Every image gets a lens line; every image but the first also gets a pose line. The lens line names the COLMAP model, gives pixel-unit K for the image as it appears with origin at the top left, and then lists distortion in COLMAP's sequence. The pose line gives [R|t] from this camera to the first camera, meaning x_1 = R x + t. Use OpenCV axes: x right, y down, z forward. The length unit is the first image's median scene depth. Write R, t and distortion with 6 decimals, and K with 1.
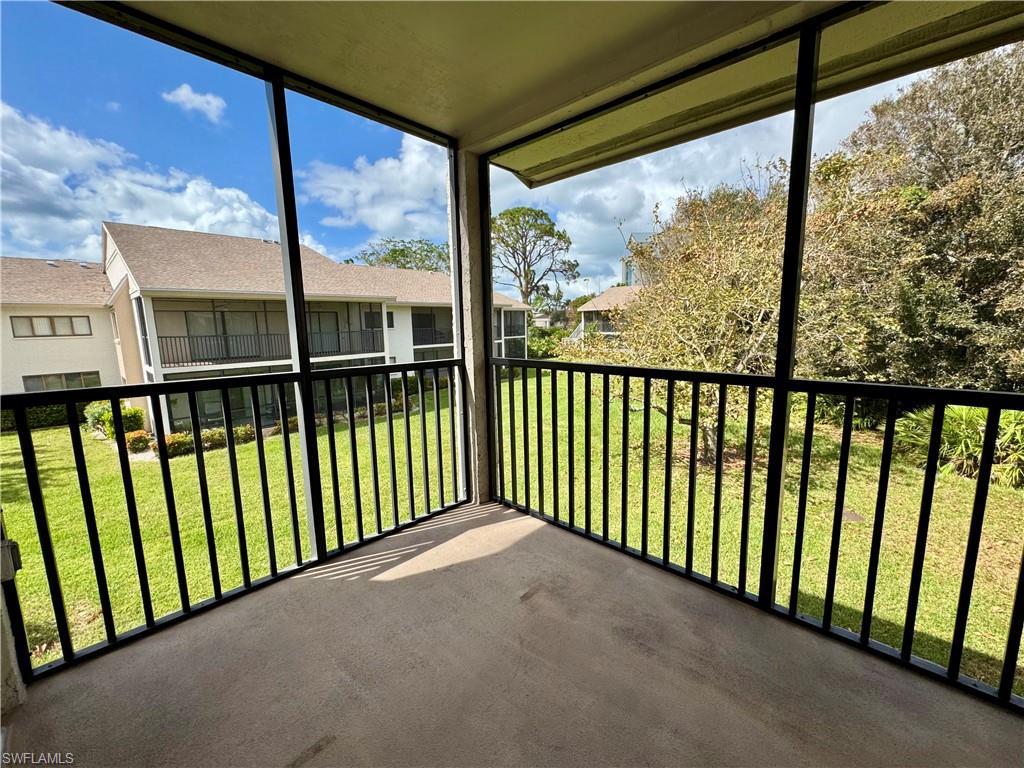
lens RADIAL K [[404.1, 0, 509.9], [0, 404.1, 385.7], [0, 0, 1]] dist [-0.000275, 0.000048]
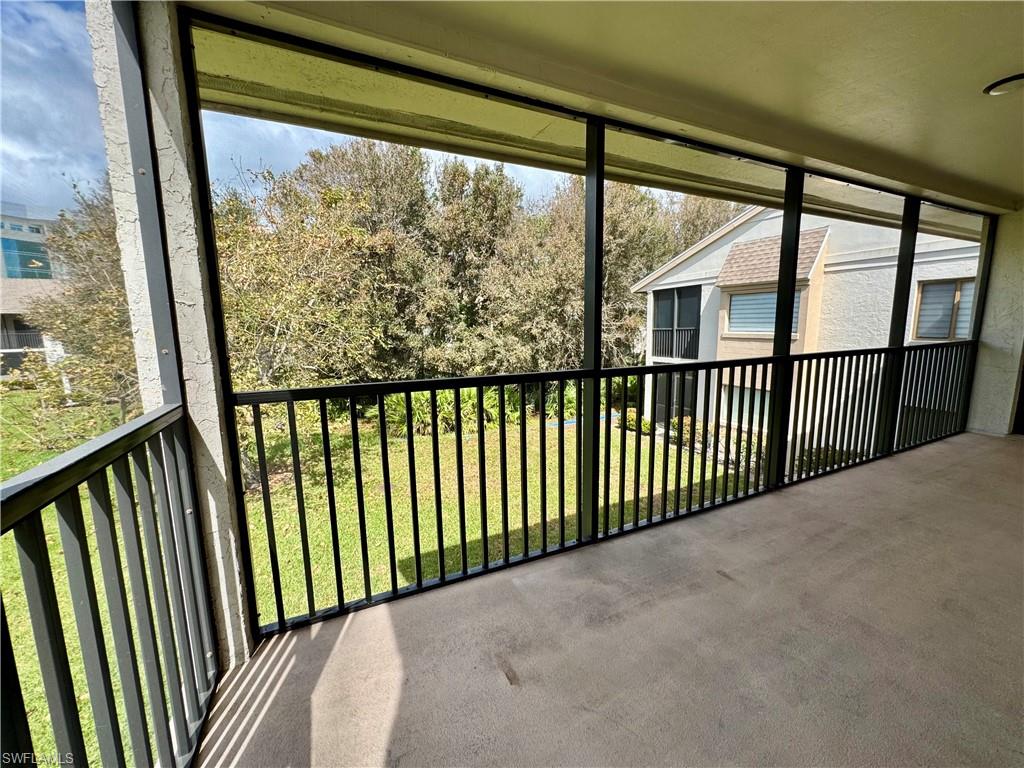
lens RADIAL K [[410.6, 0, 510.0], [0, 410.6, 382.4], [0, 0, 1]] dist [-0.002017, 0.000142]
pose [[0.336500, -0.112587, 0.934929, -0.442950], [0.144575, 0.987233, 0.066850, -0.062745], [-0.930519, 0.112672, 0.348481, 0.459241]]
